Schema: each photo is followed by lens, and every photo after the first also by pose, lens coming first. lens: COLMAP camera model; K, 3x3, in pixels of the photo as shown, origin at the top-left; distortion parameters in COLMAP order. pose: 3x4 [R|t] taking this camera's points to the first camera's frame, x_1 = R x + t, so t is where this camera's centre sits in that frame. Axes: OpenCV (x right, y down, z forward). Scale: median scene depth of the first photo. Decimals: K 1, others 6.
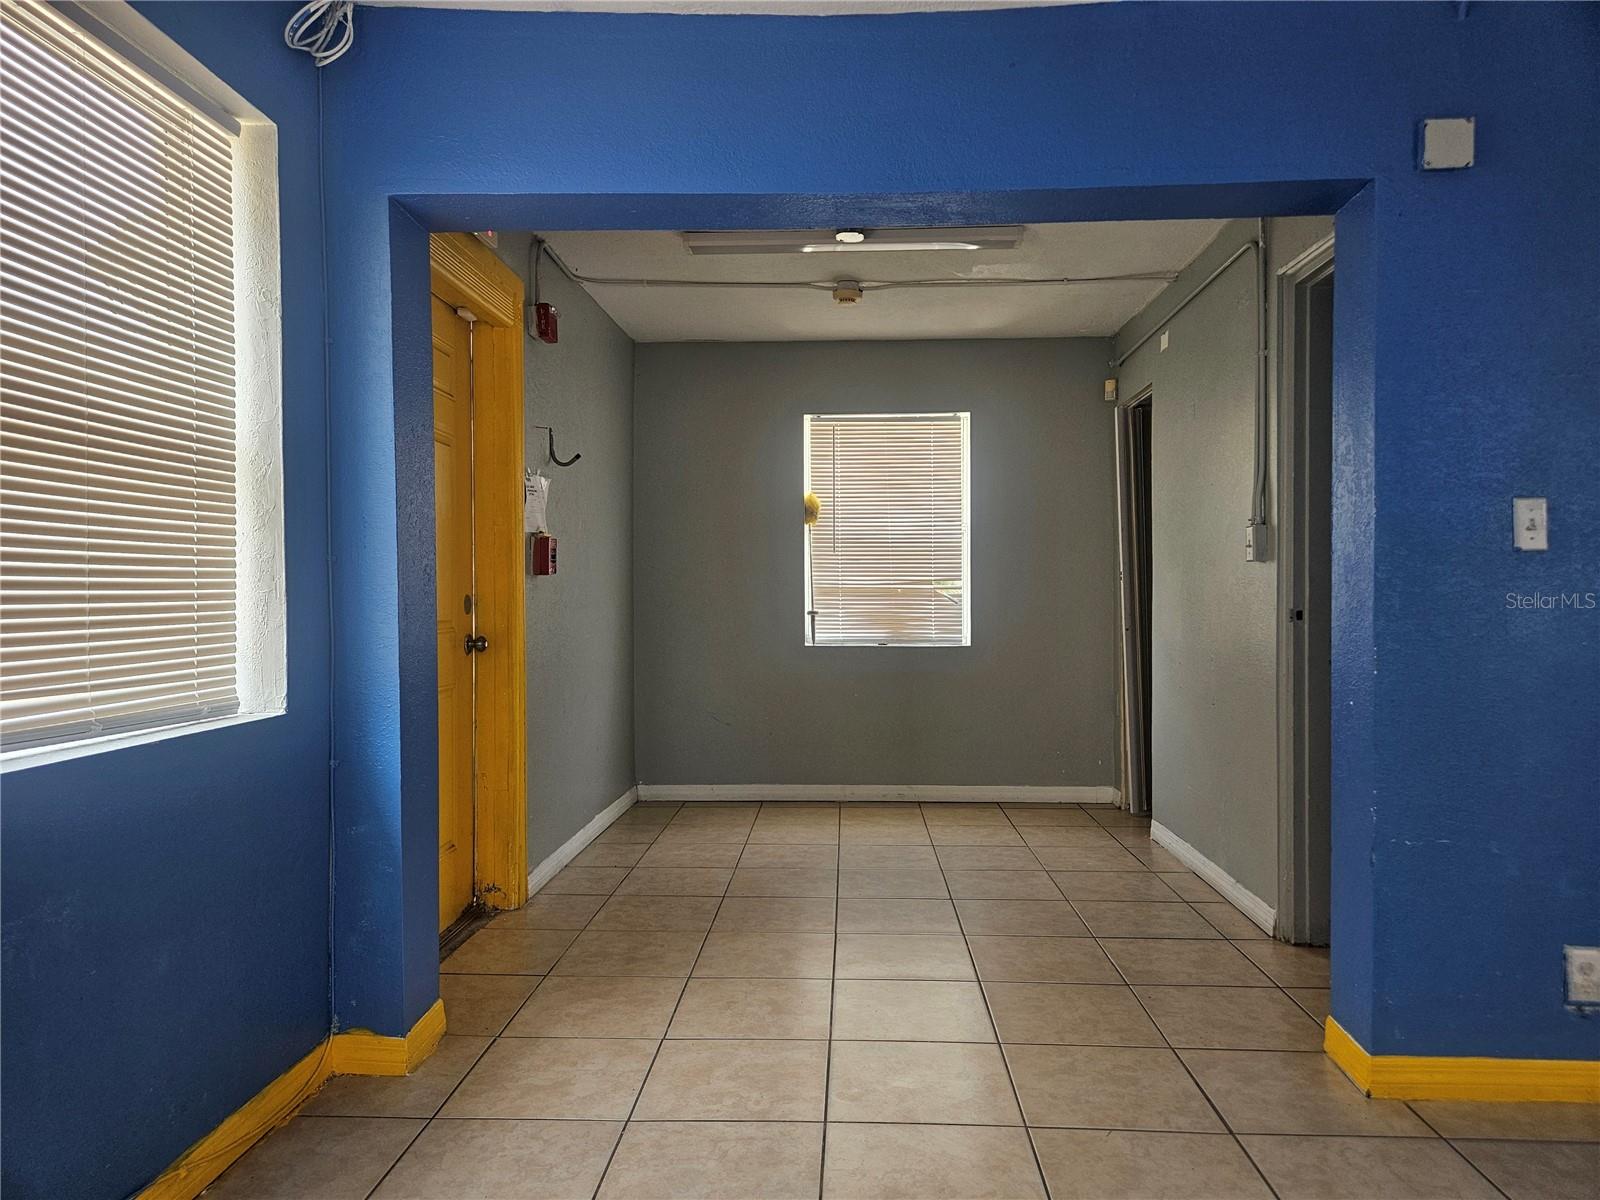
lens RADIAL K [[1065.3, 0, 806.2], [0, 1065.3, 604.2], [0, 0, 1]] dist [0.080058, -0.064496]
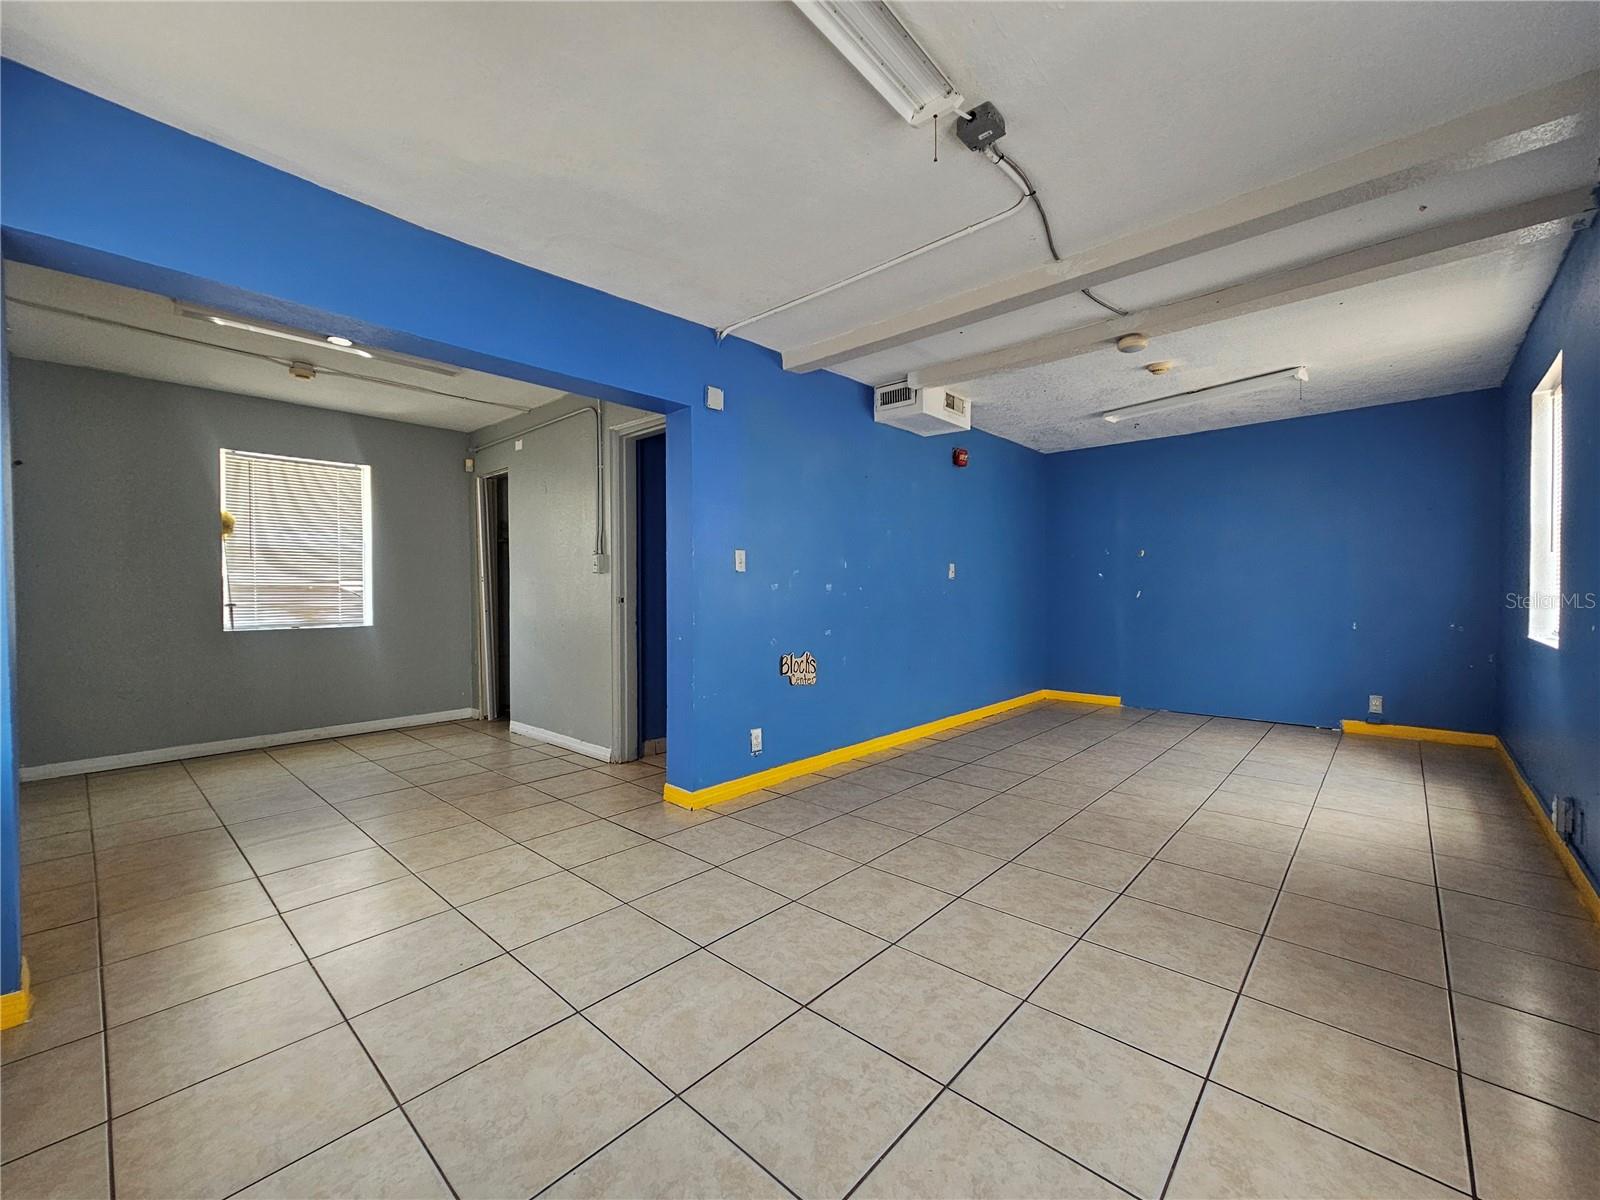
lens RADIAL K [[654.6, 0, 788.8], [0, 654.6, 597.7], [0, 0, 1]] dist [-0.000470, 0.000228]
pose [[0.643778, -0.009708, 0.765151, -0.205566], [0.009026, 0.999946, 0.005093, 0.001738], [-0.765159, 0.003627, 0.643831, -0.018152]]
